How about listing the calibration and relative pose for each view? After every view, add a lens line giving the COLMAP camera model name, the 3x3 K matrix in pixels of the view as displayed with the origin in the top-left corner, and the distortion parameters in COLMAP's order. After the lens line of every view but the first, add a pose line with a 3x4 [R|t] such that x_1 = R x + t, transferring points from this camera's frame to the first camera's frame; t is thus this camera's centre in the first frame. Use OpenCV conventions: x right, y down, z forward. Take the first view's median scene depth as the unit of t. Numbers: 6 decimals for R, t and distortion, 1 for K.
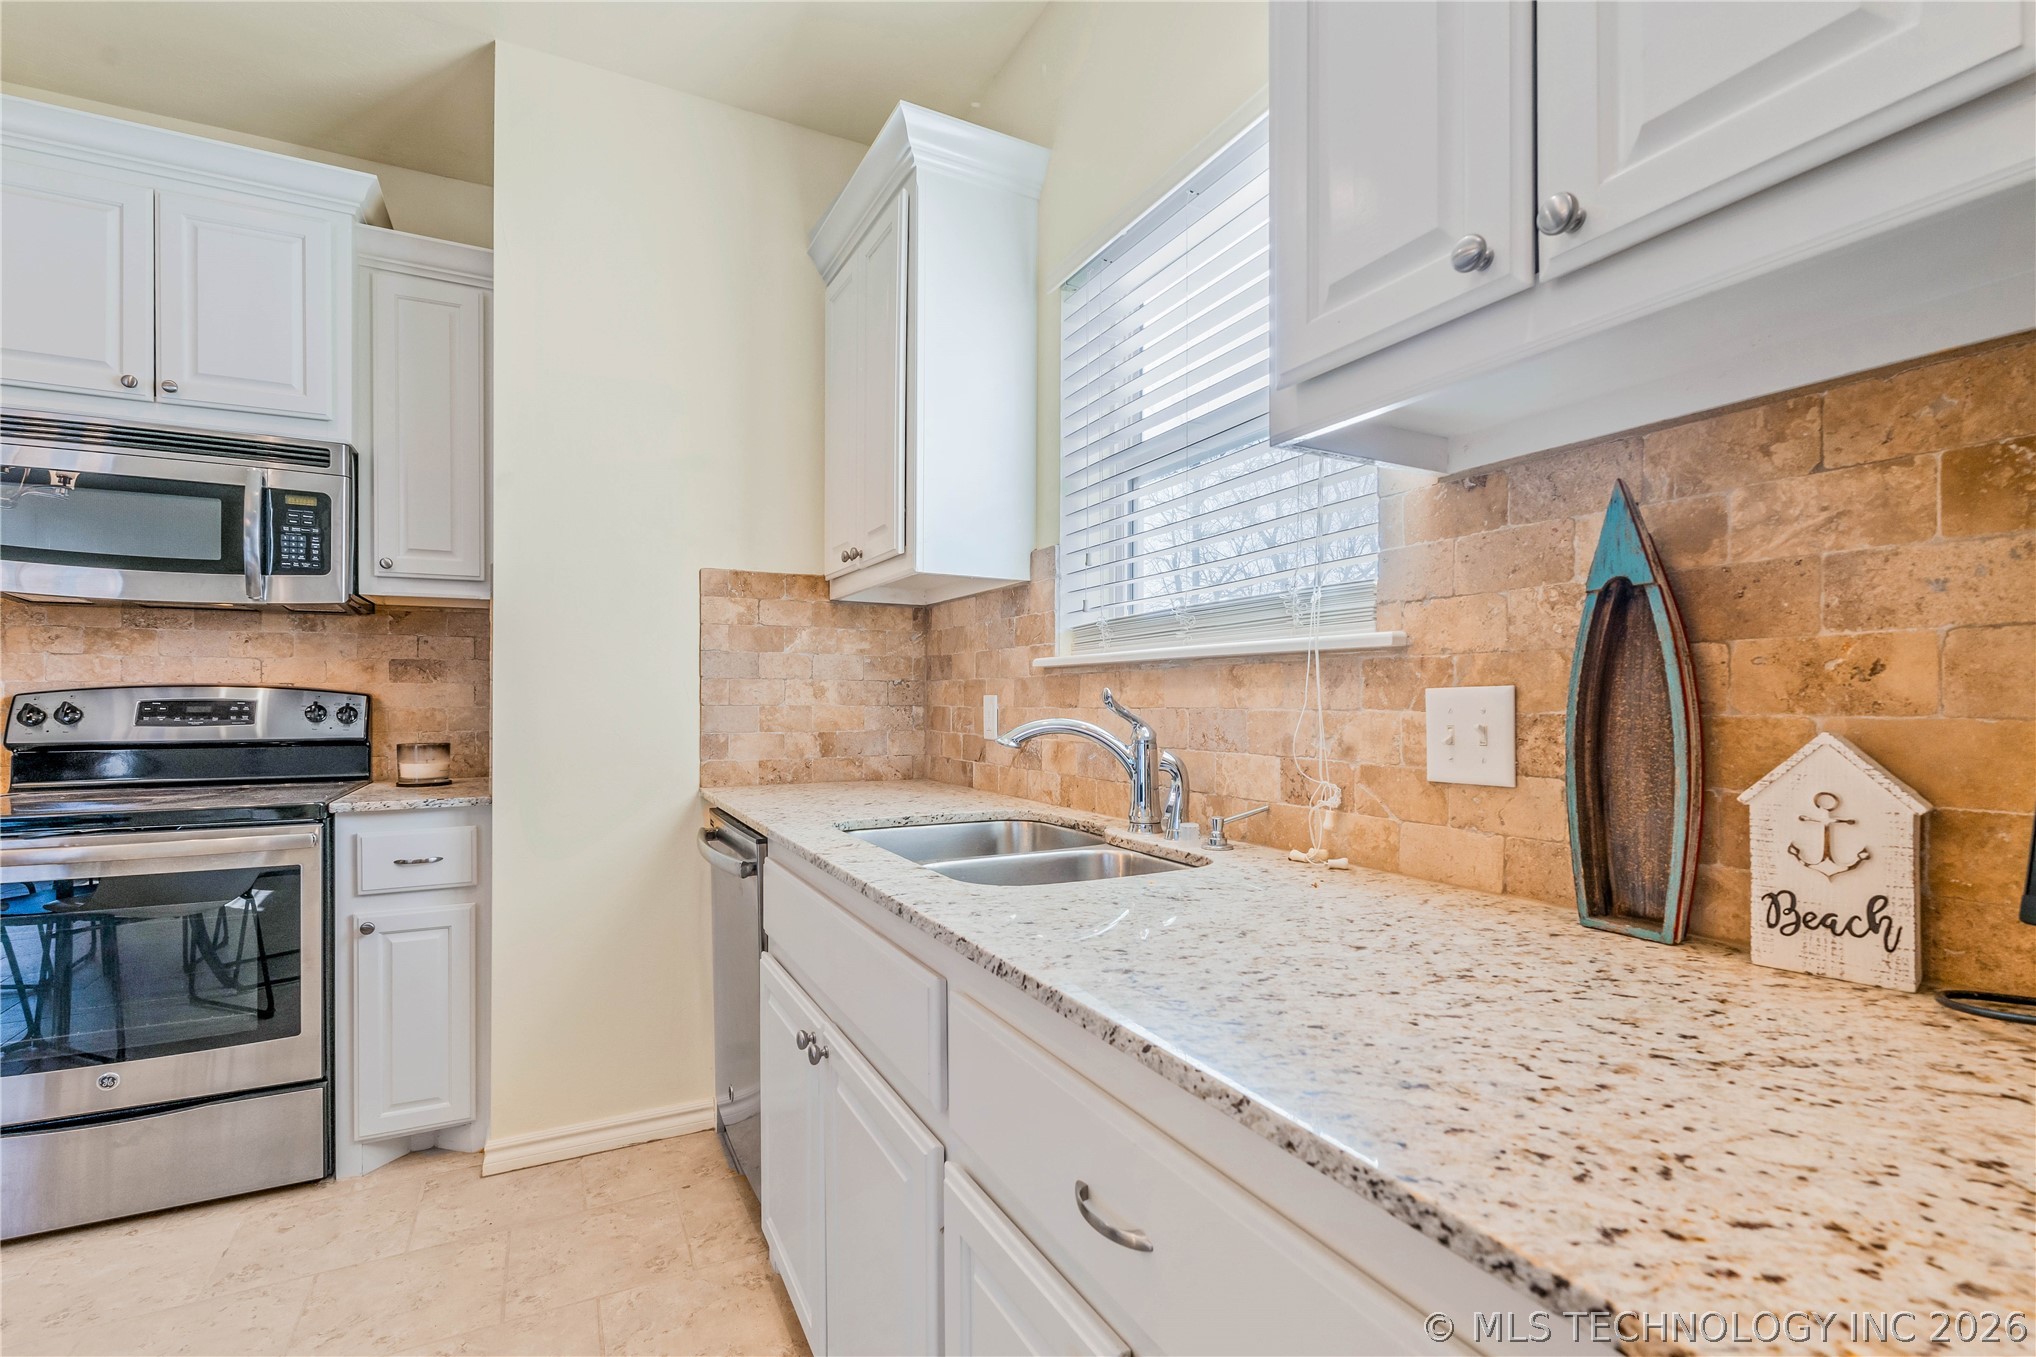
lens RADIAL K [[910.4, 0, 1009.4], [0, 910.4, 685.6], [0, 0, 1]] dist [0.003216, -0.000456]
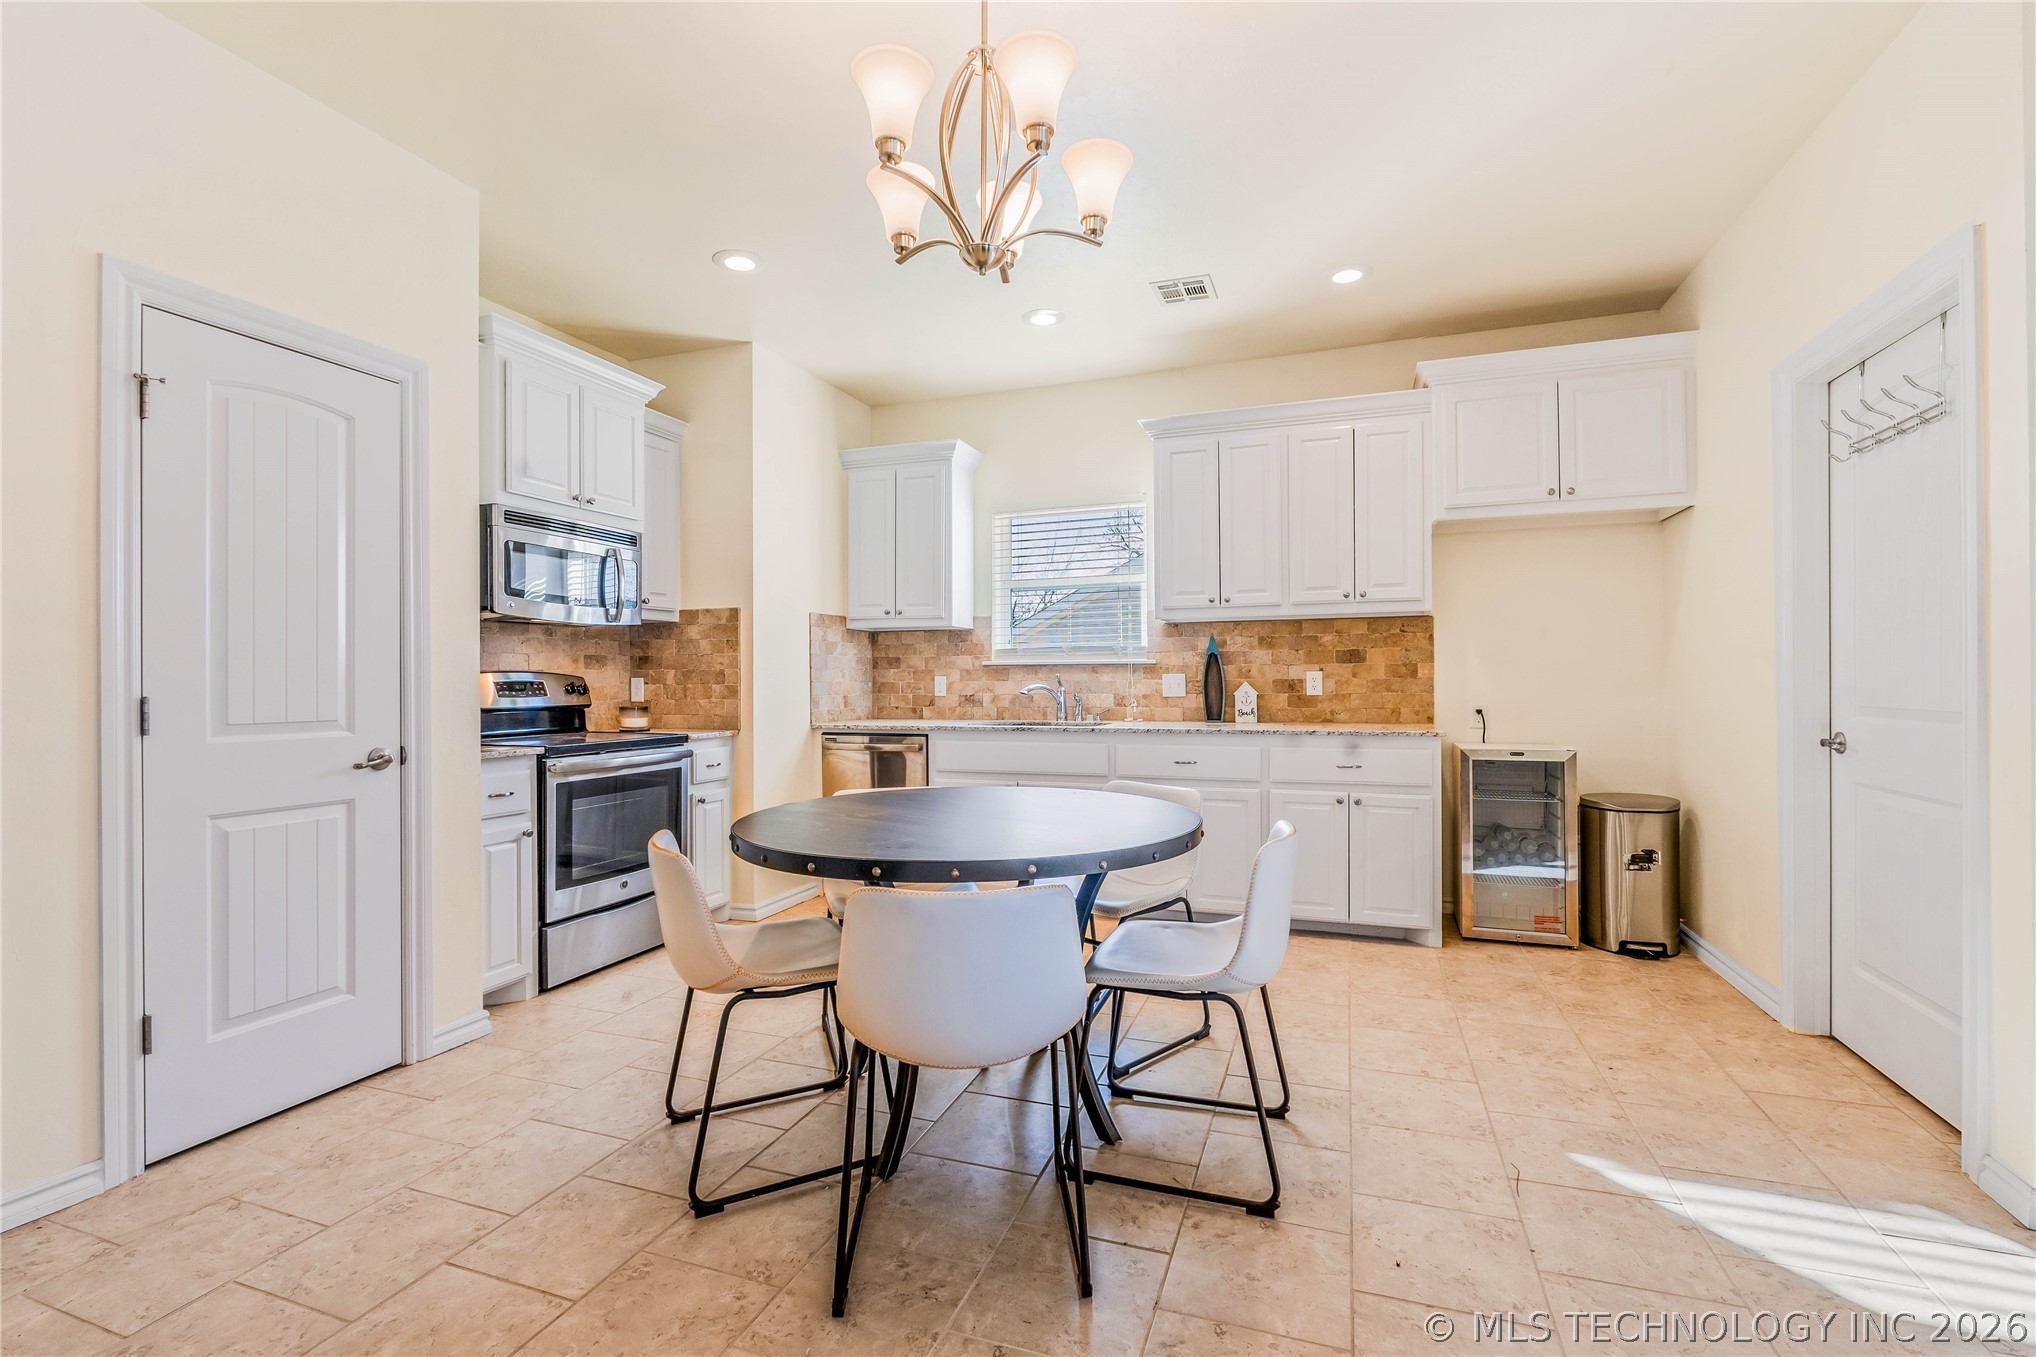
lens RADIAL K [[910.4, 0, 1018.9], [0, 910.4, 675.7], [0, 0, 1]] dist [0.003216, -0.000456]
pose [[0.726904, -0.002349, 0.686735, -1.568267], [-0.004406, 0.999958, 0.008084, -0.011569], [-0.686725, -0.008902, 0.726863, -0.847606]]
